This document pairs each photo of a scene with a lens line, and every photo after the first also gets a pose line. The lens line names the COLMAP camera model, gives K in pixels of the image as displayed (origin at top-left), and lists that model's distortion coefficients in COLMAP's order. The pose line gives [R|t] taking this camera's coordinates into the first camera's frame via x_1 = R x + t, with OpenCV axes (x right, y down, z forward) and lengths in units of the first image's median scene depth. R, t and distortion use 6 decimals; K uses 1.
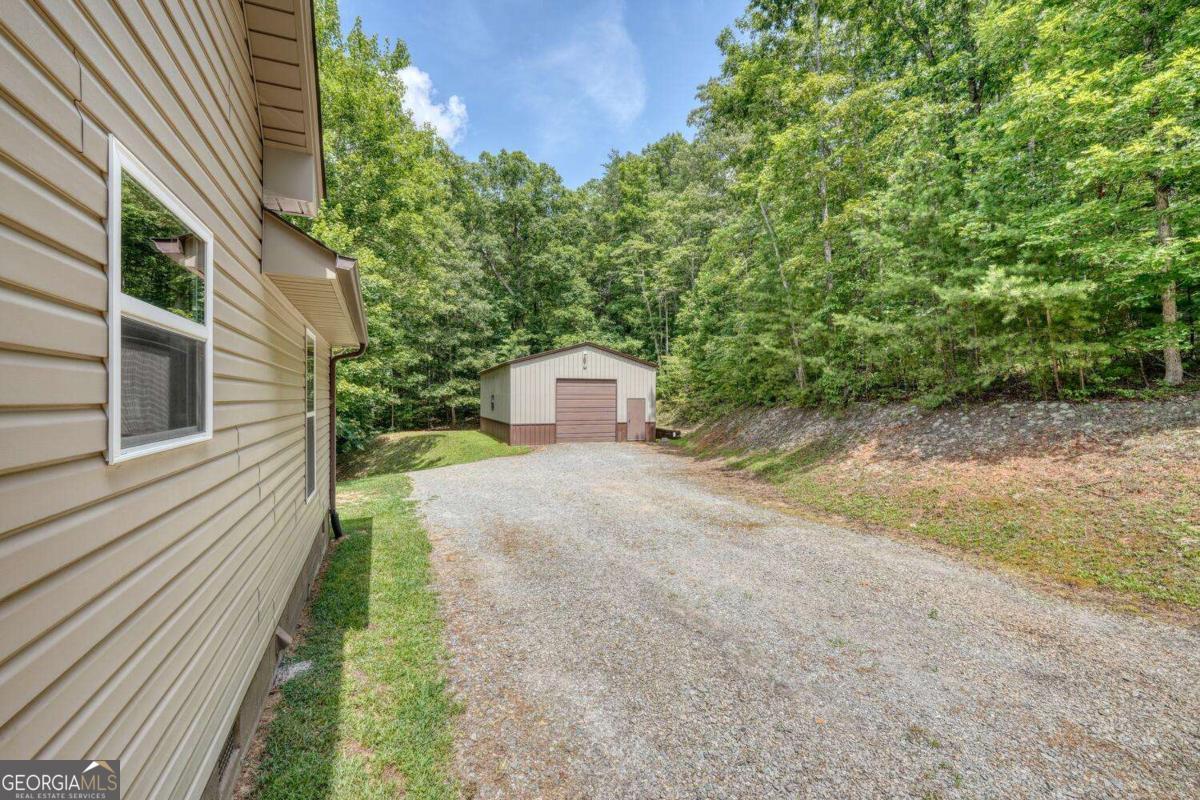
lens RADIAL K [[507.3, 0, 600.0], [0, 507.3, 400.0], [0, 0, 1]] dist [-0.001402, 0.000408]
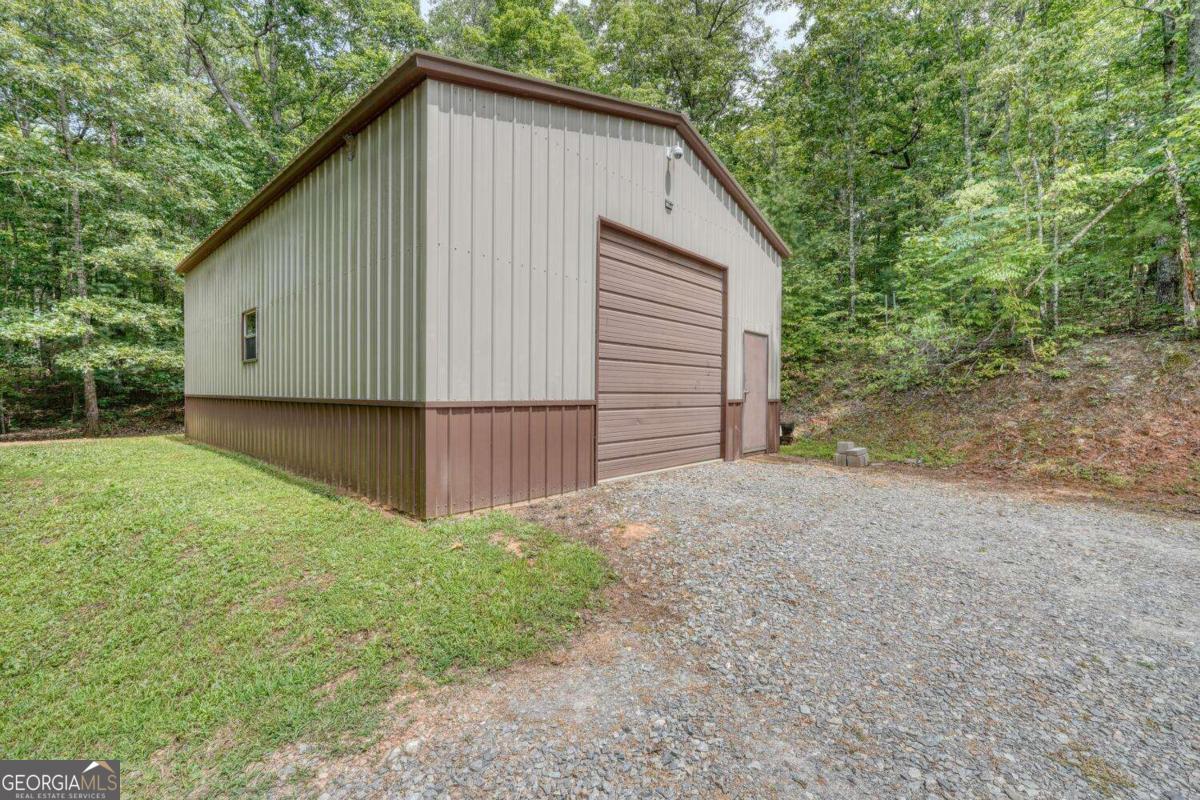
lens RADIAL K [[514.3, 0, 600.0], [0, 514.3, 398.7], [0, 0, 1]] dist [0.012273, -0.000298]
pose [[0.892691, 0.000296, 0.450669, -0.176507], [-0.004571, 0.999954, 0.008399, 0.037653], [-0.450646, -0.009558, 0.892652, 0.687089]]
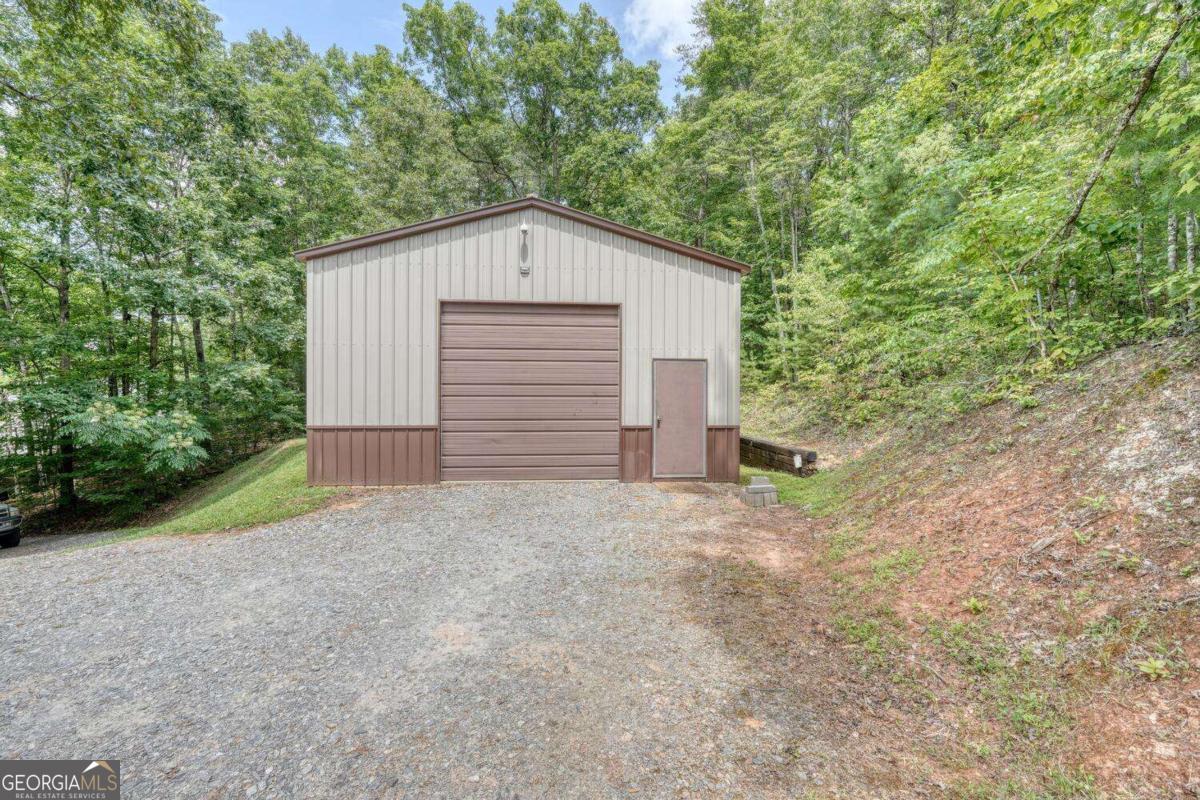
lens RADIAL K [[507.3, 0, 600.0], [0, 507.3, 400.0], [0, 0, 1]] dist [-0.001402, 0.000408]
pose [[0.964995, 0.001250, -0.262266, 0.104155], [-0.002507, 0.999987, -0.004458, 0.025560], [0.262257, 0.004960, 0.964985, 0.606077]]
